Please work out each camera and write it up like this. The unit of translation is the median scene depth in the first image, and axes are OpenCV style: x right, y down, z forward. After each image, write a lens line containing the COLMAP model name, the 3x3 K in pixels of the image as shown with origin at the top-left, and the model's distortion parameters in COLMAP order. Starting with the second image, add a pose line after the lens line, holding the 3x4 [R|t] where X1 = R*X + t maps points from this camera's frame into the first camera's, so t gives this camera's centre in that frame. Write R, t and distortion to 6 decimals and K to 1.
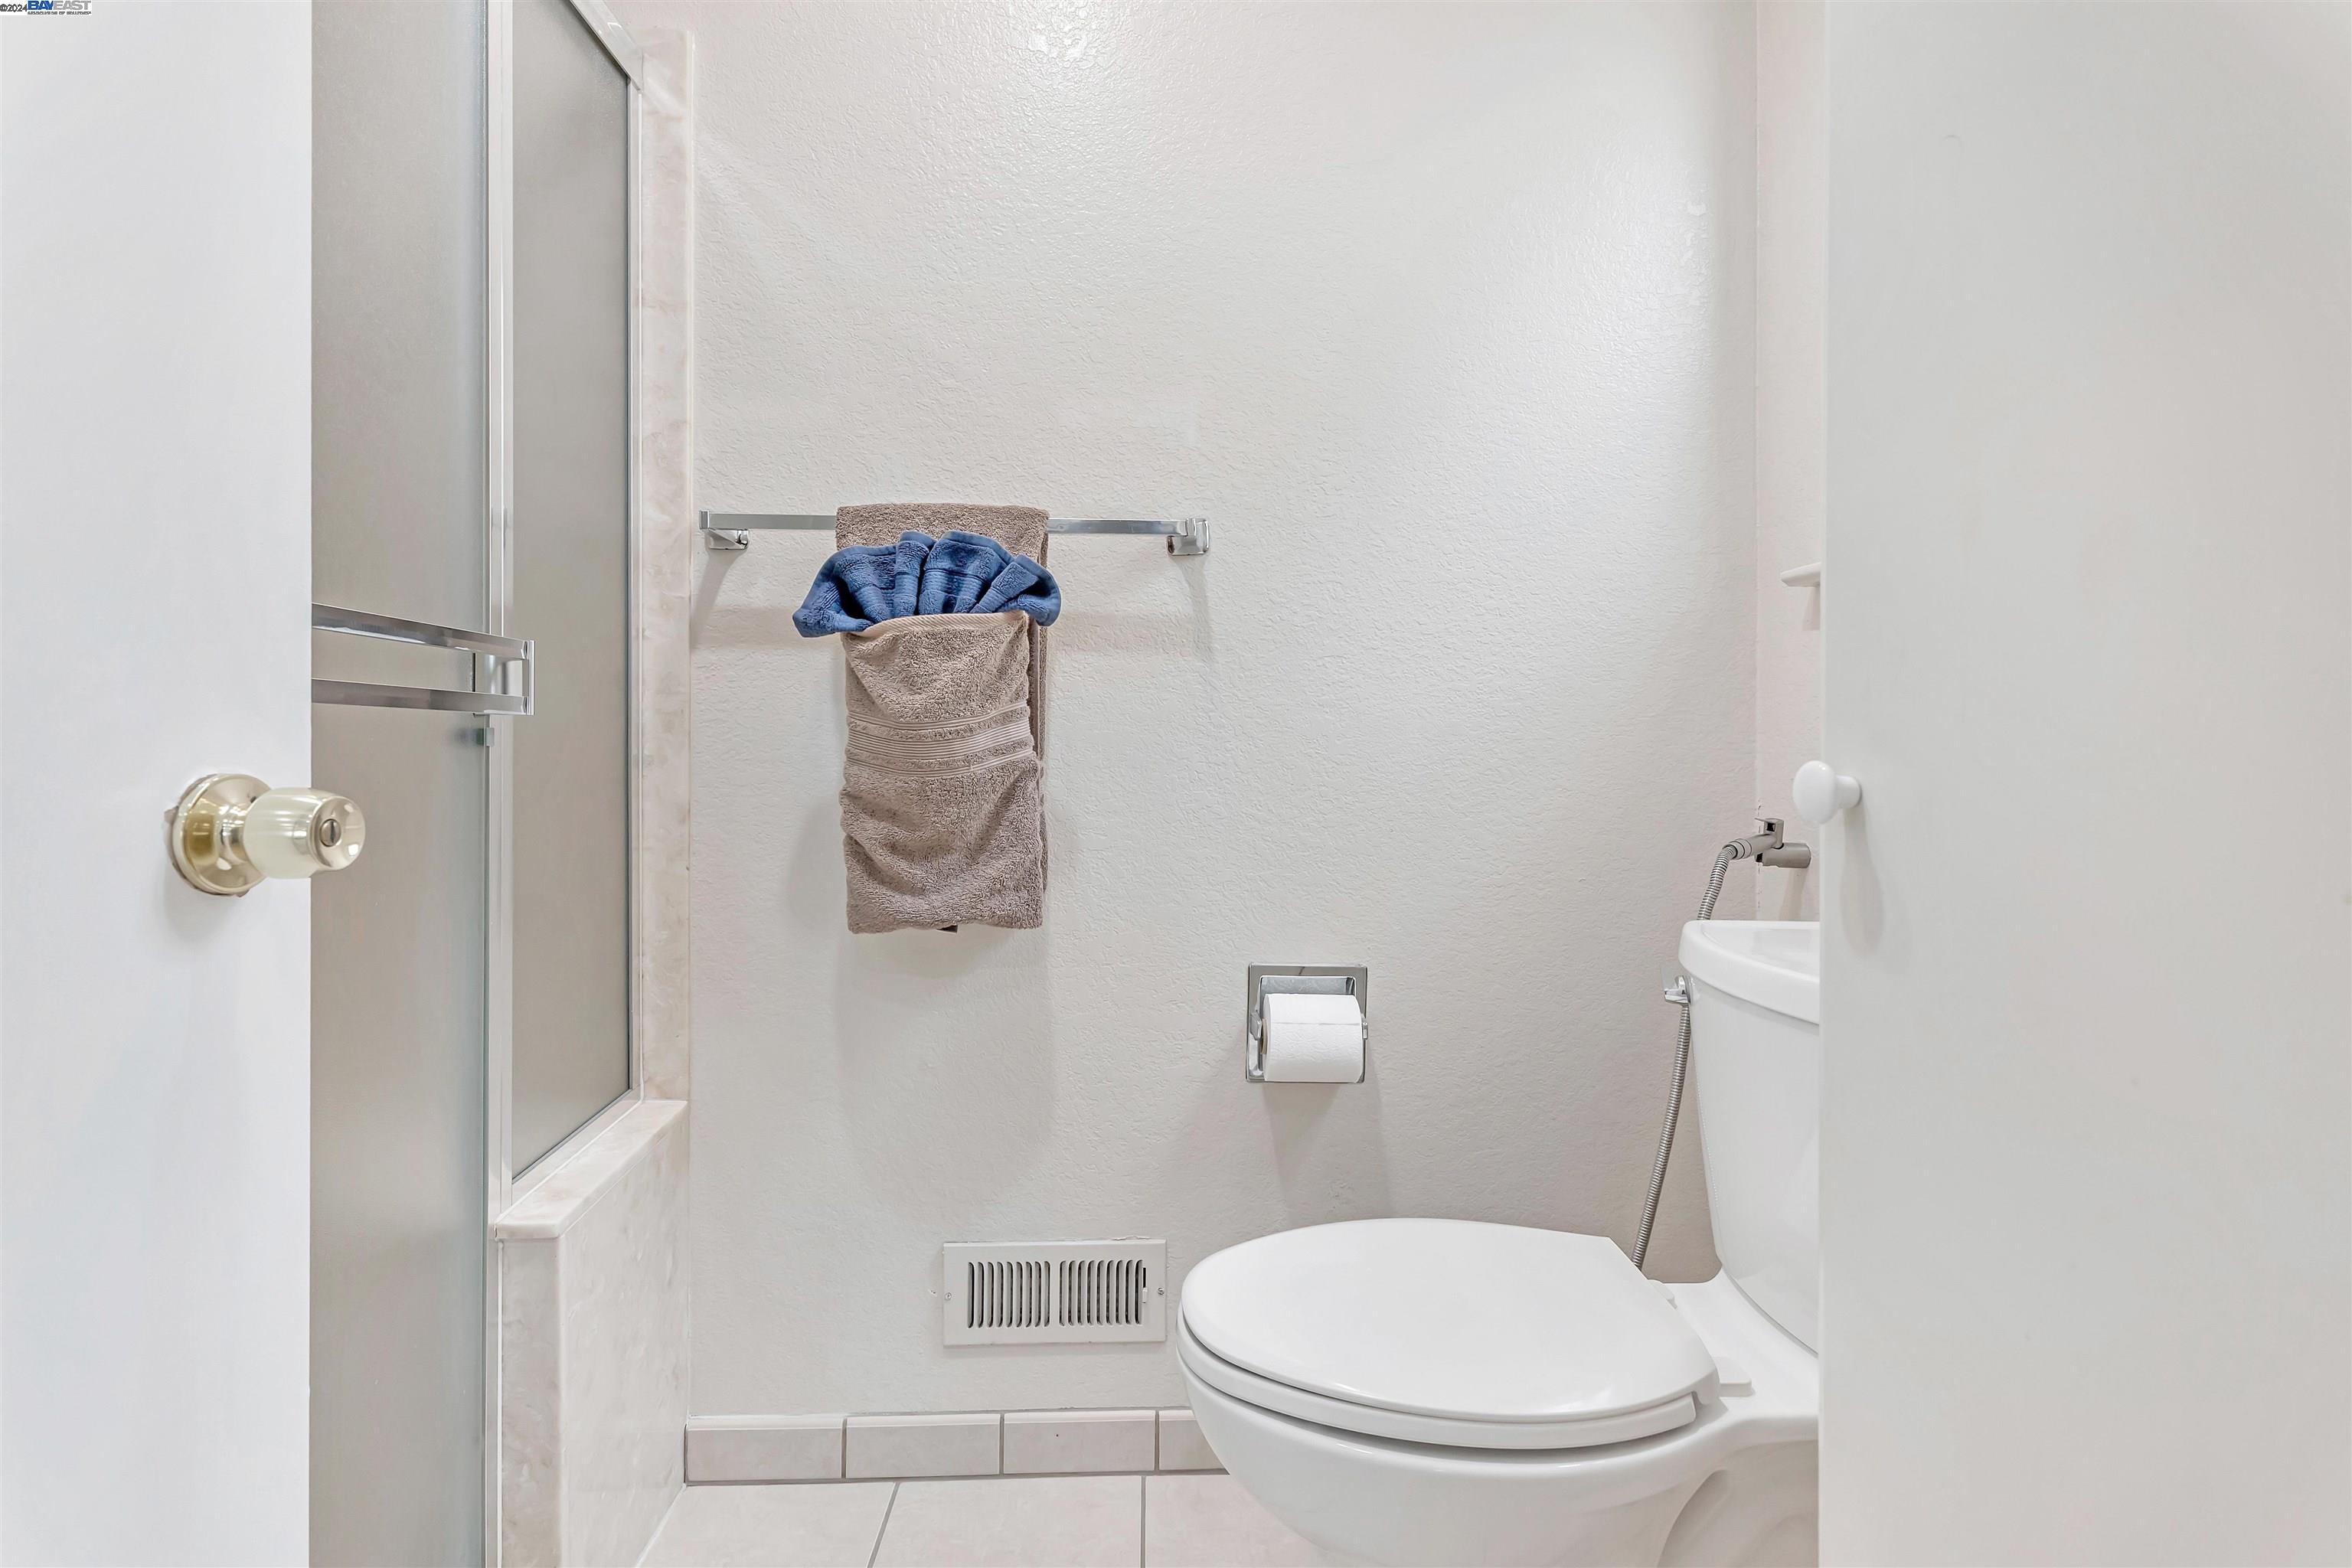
lens RADIAL K [[1093.4, 0, 1174.9], [0, 1093.4, 777.8], [0, 0, 1]] dist [0.004142, -0.001655]
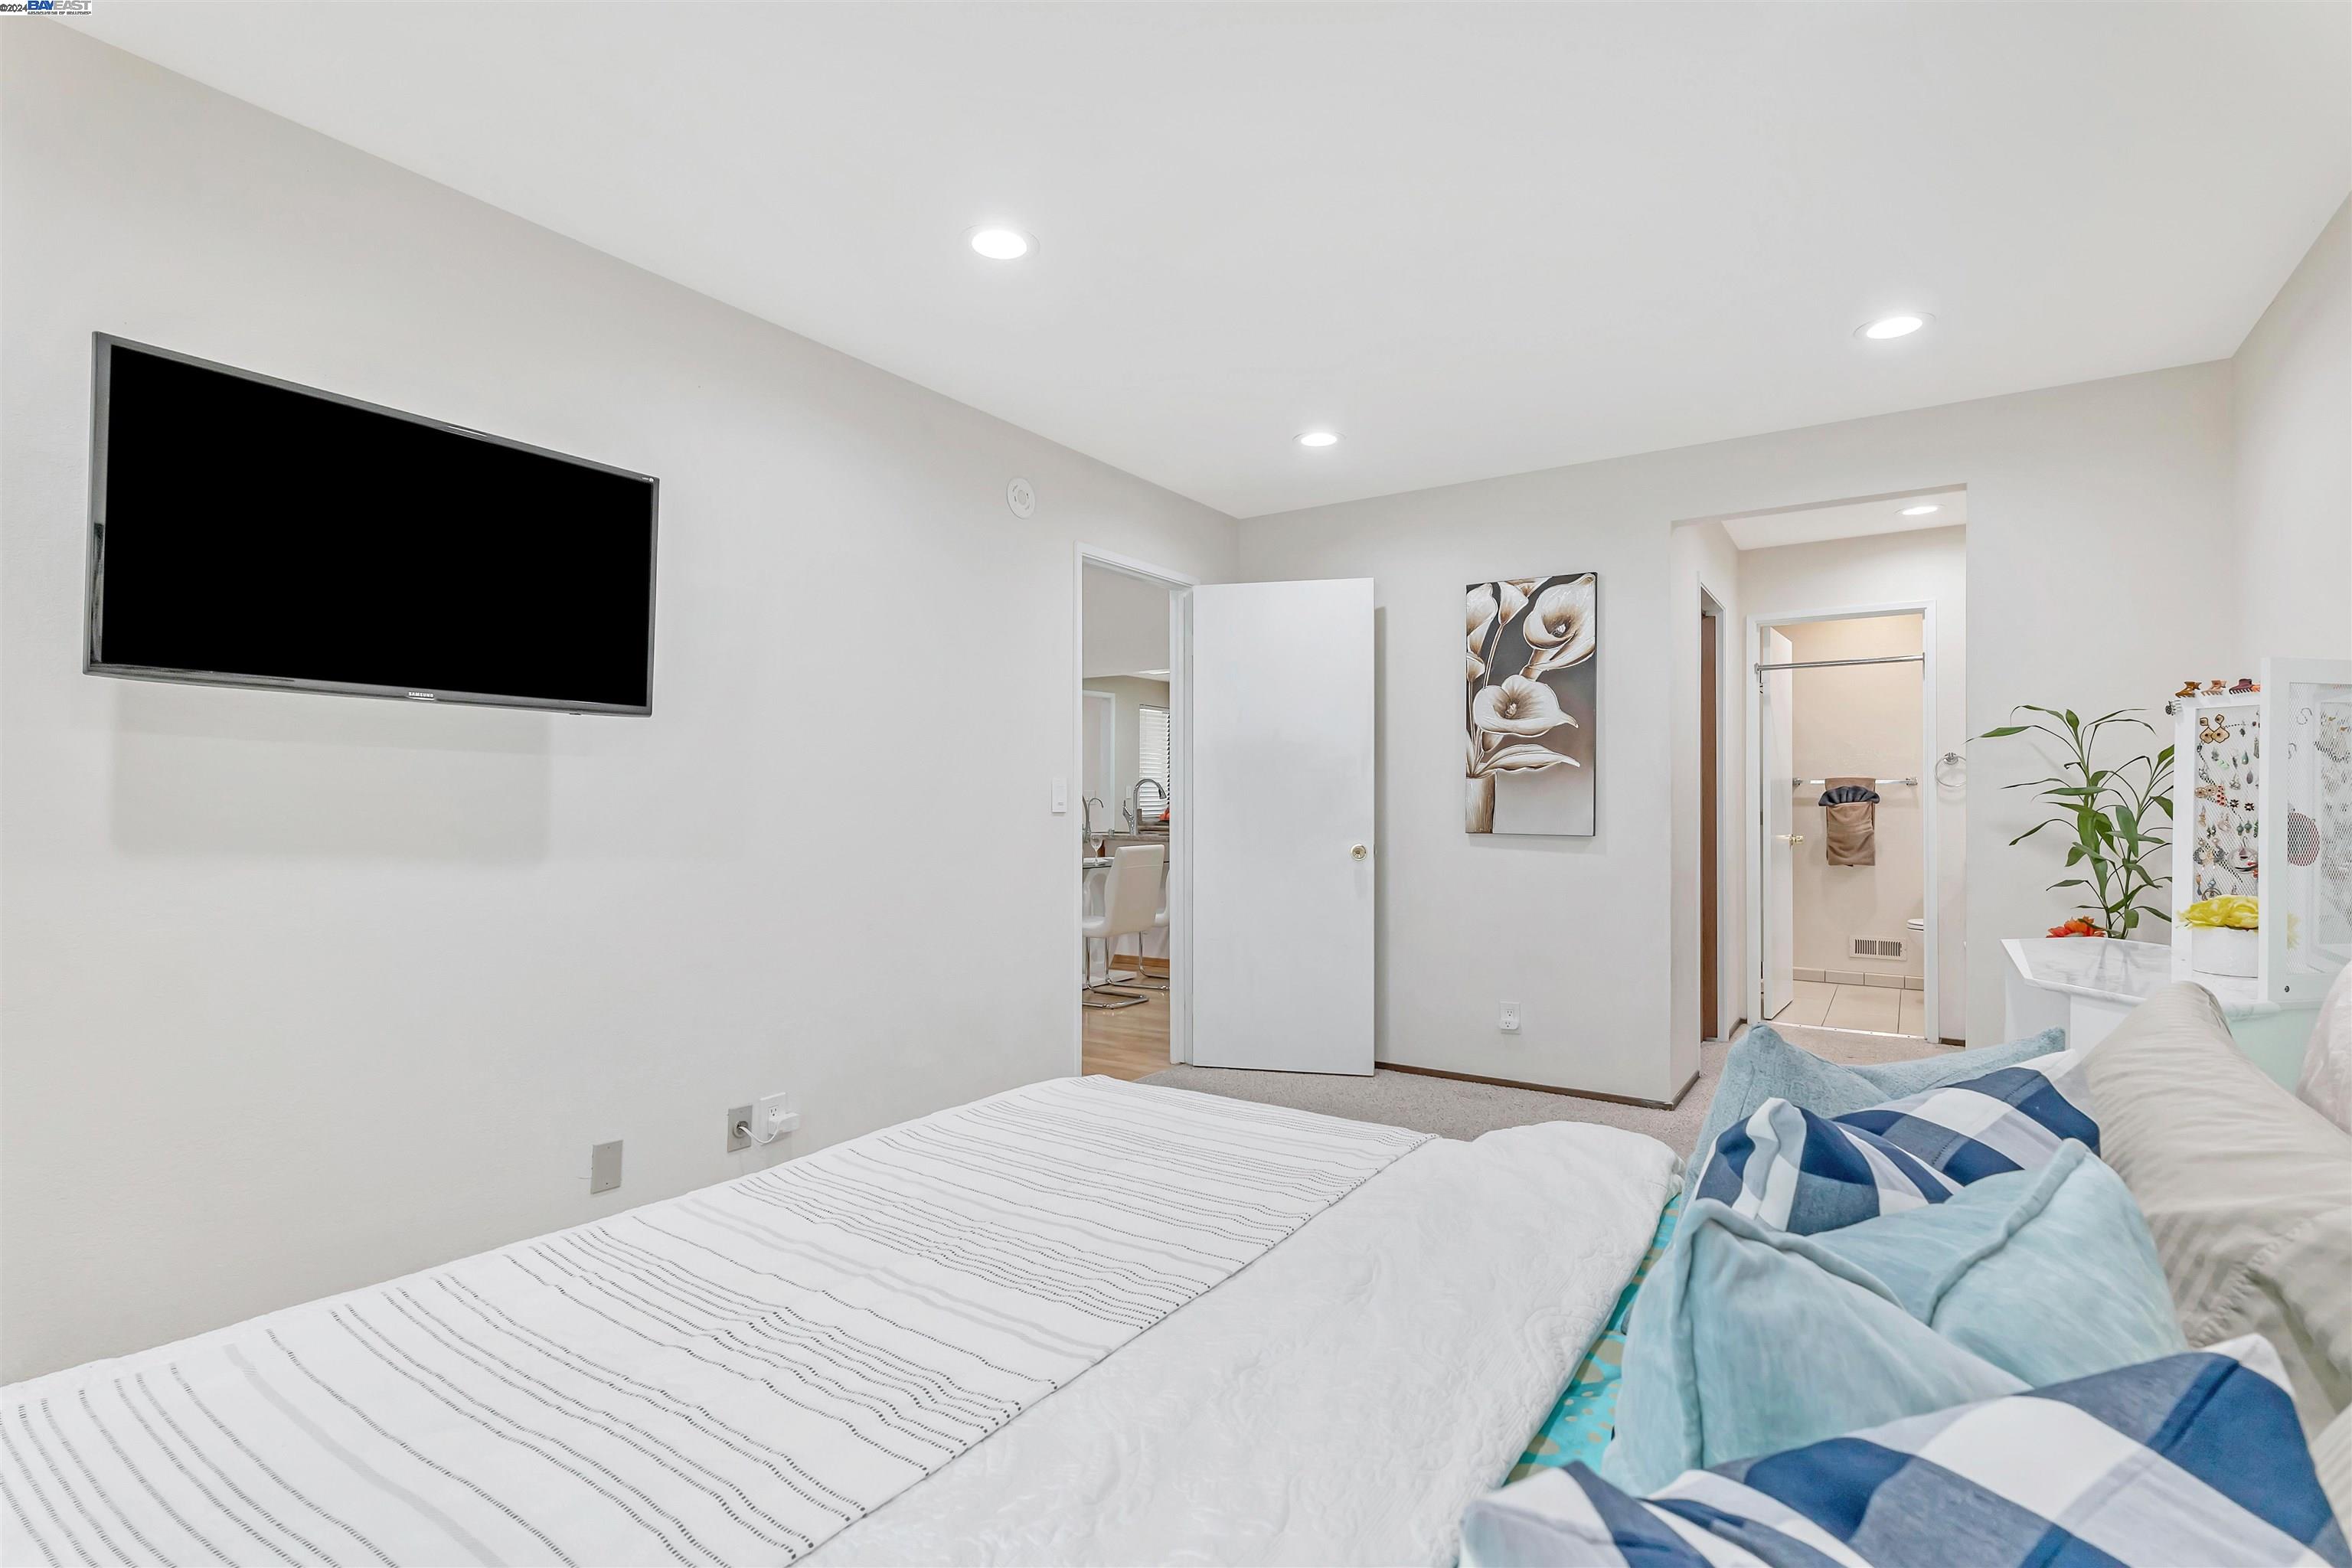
lens RADIAL K [[1093.4, 0, 1176.5], [0, 1093.4, 790.2], [0, 0, 1]] dist [0.004142, -0.001655]
pose [[0.812644, -0.006283, -0.582726, 0.194429], [-0.004226, 0.999852, -0.016673, -0.104515], [0.582745, 0.016012, 0.812497, -4.804025]]
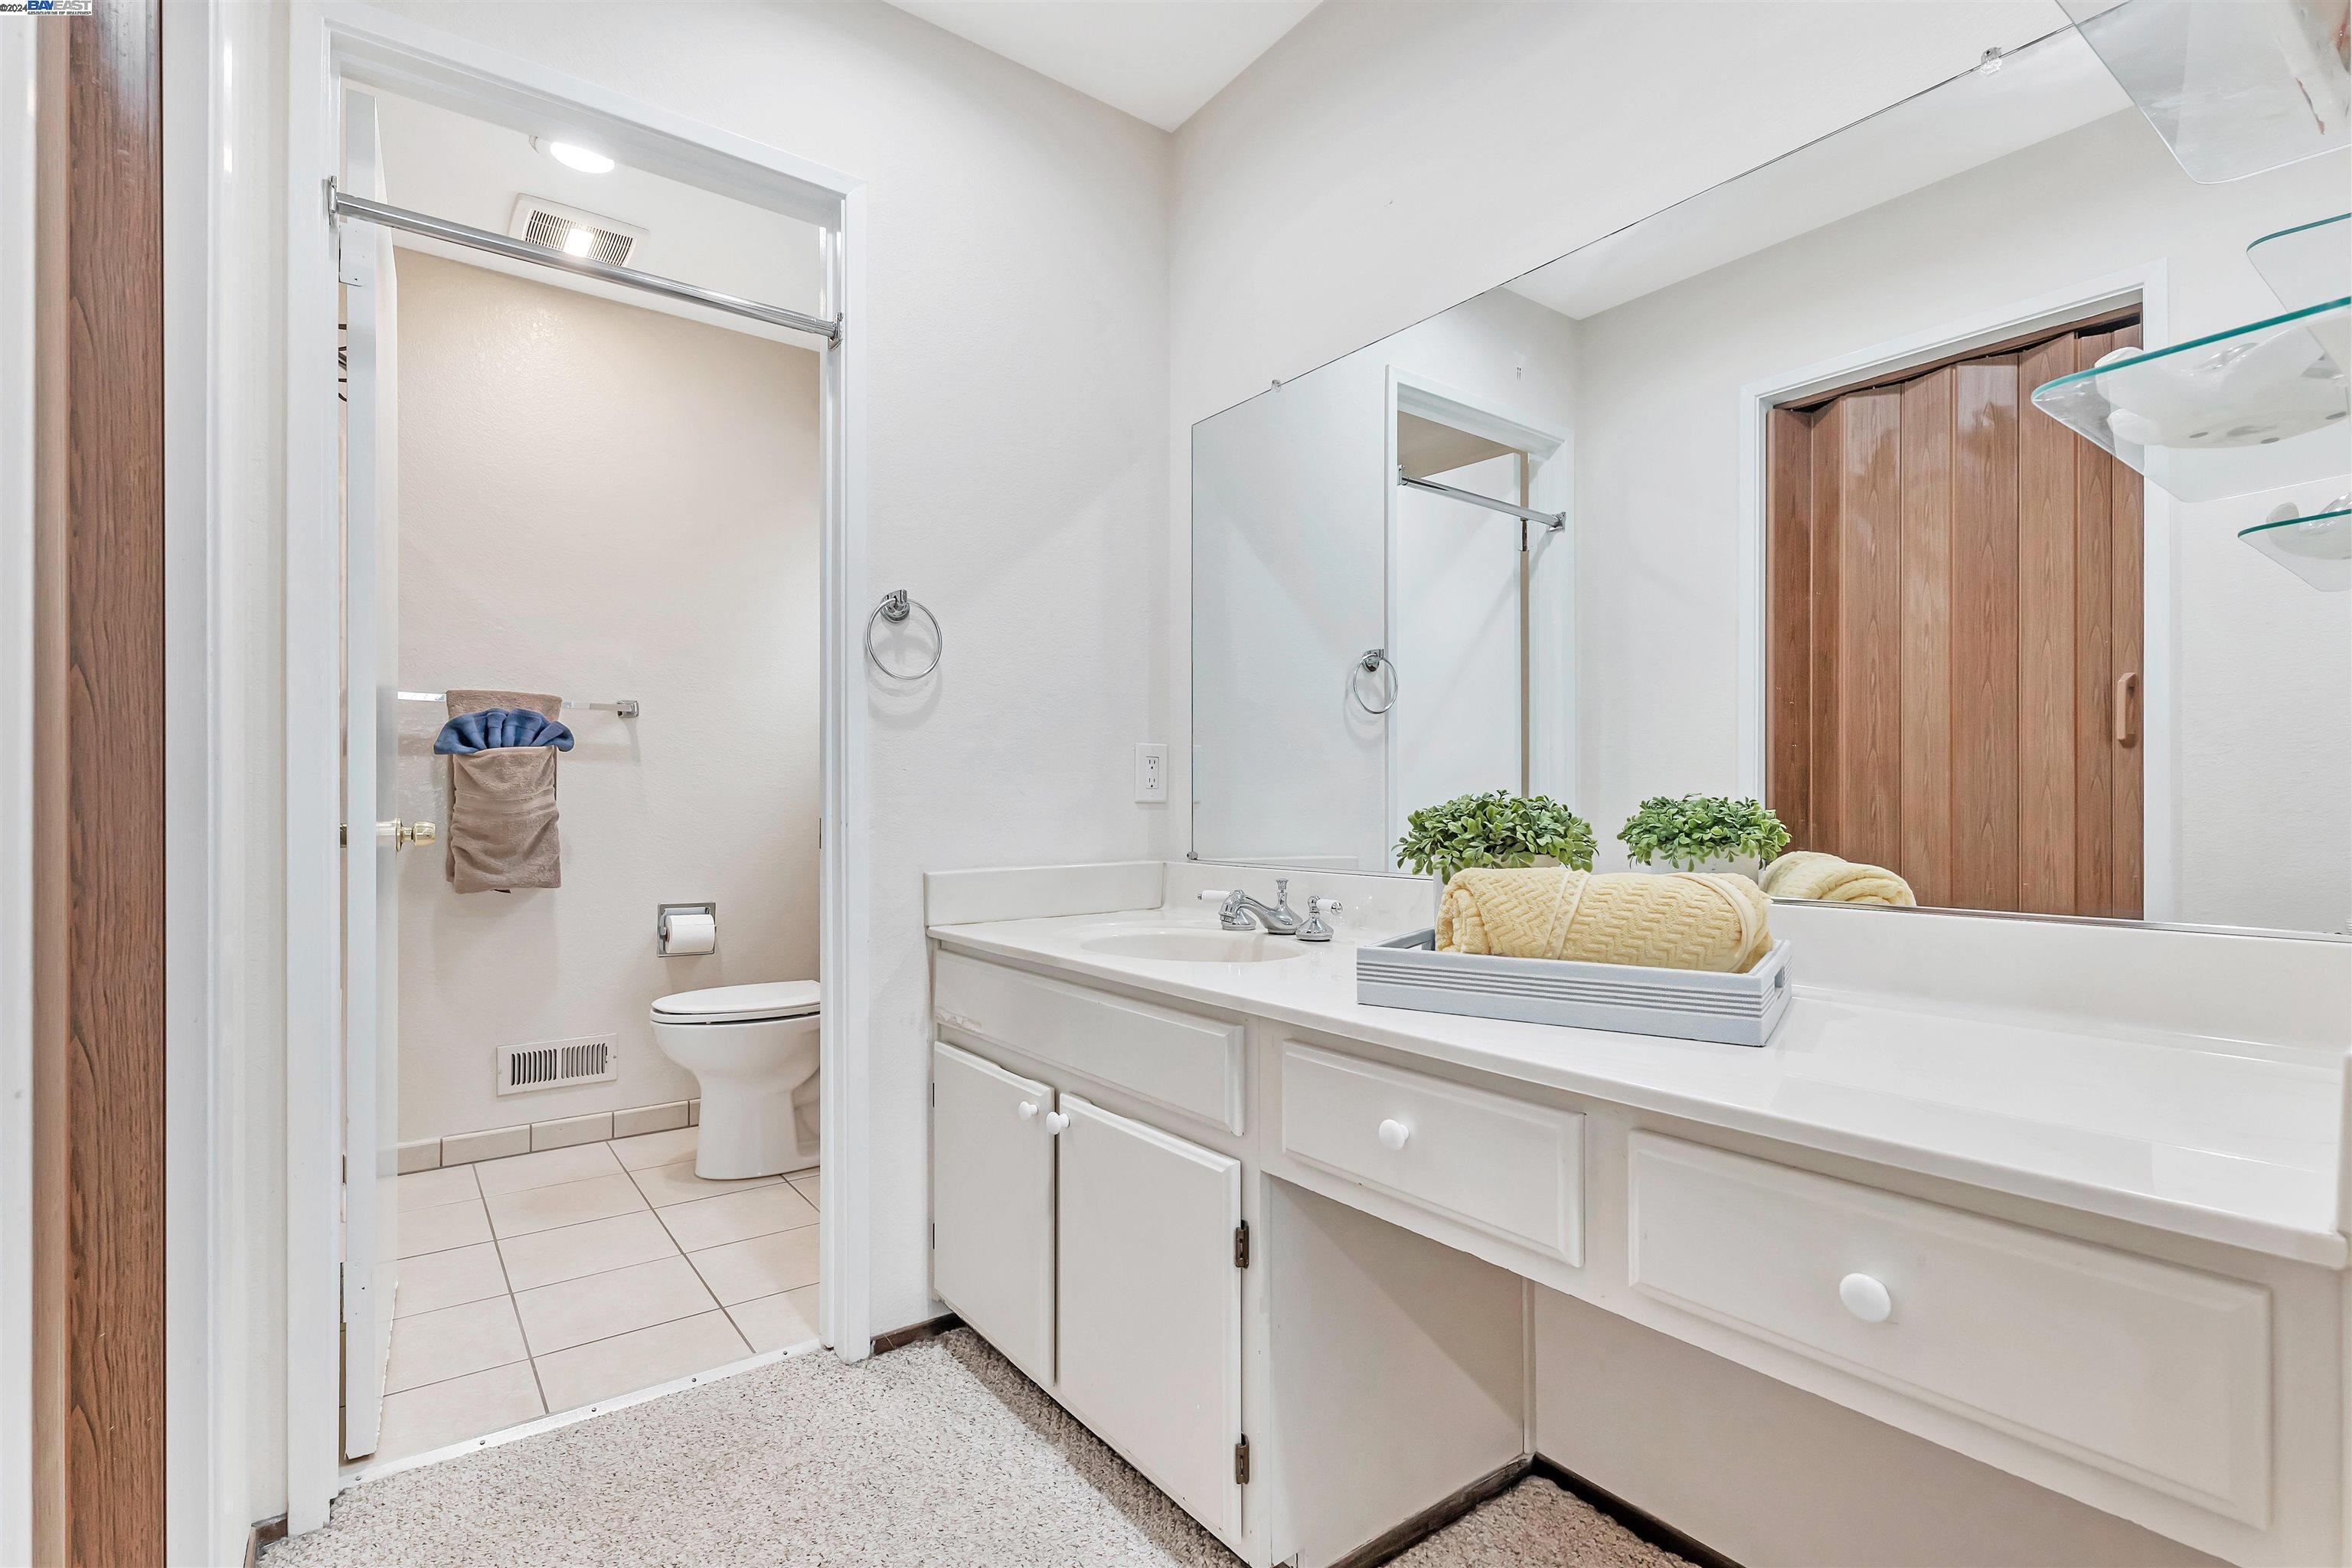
lens RADIAL K [[1093.4, 0, 1175.9], [0, 1093.4, 800.1], [0, 0, 1]] dist [0.004142, -0.001655]
pose [[0.822162, -0.000299, 0.569253, -0.363097], [0.004251, 0.999975, -0.005614, -0.021903], [-0.569237, 0.007035, 0.822143, -1.540984]]
